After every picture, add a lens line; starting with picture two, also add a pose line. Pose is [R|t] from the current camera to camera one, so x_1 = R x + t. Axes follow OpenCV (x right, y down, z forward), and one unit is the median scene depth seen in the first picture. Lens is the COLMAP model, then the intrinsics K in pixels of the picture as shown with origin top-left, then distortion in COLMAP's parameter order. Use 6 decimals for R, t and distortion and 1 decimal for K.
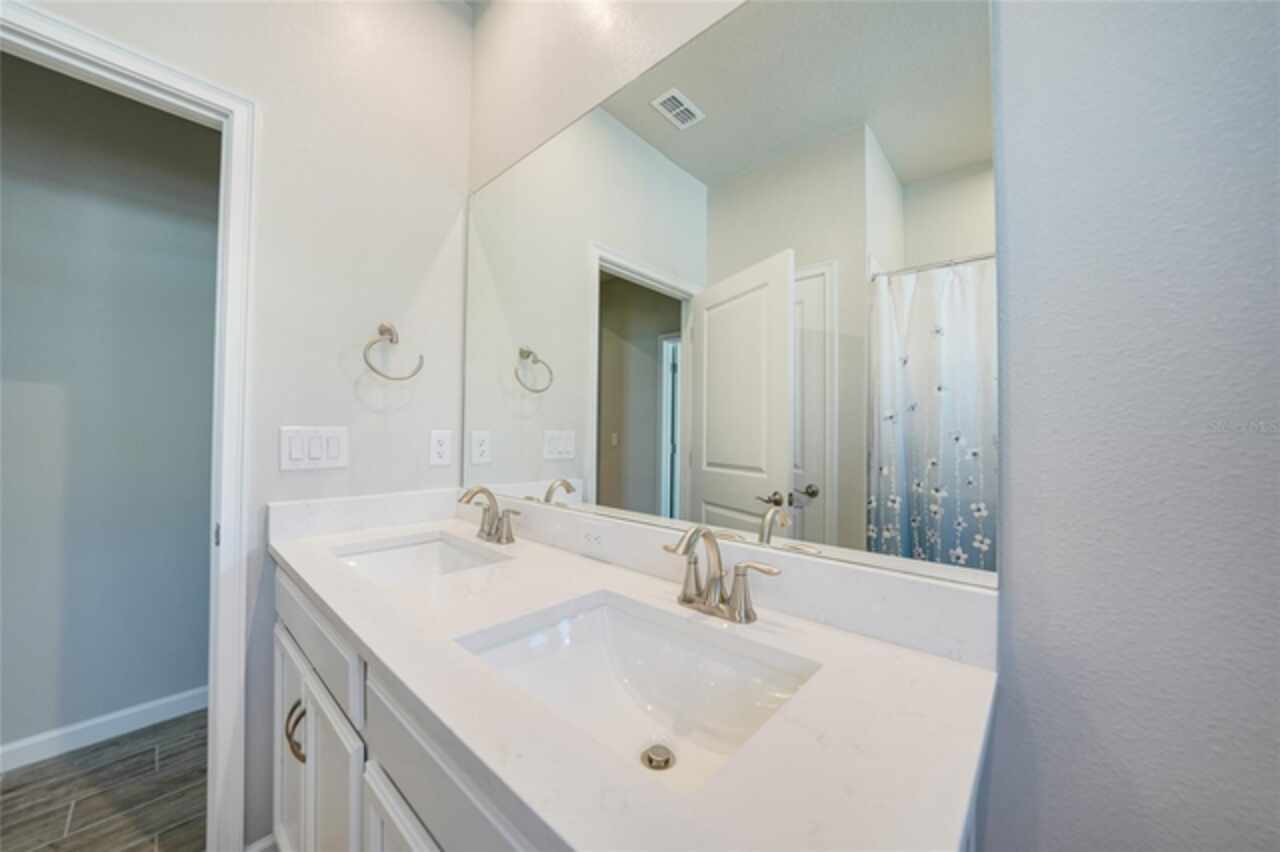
lens RADIAL K [[442.6, 0, 634.6], [0, 442.6, 425.1], [0, 0, 1]] dist [-0.033869, 0.006393]
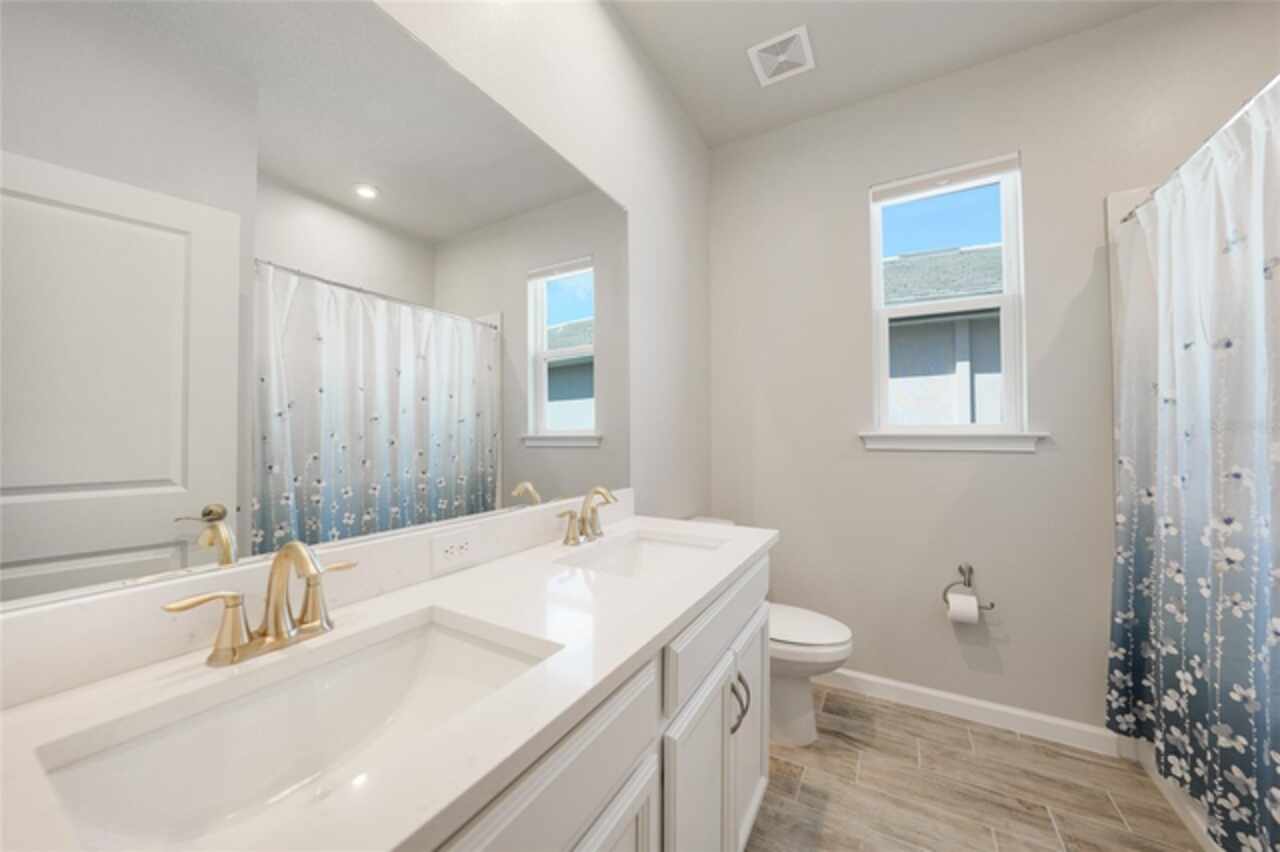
lens RADIAL K [[442.6, 0, 634.6], [0, 442.6, 425.1], [0, 0, 1]] dist [-0.033869, 0.006393]
pose [[-0.206230, 0.007489, 0.978475, -0.575821], [-0.022439, 0.999672, -0.012381, 0.000958], [-0.978246, -0.024509, -0.205995, 0.451046]]
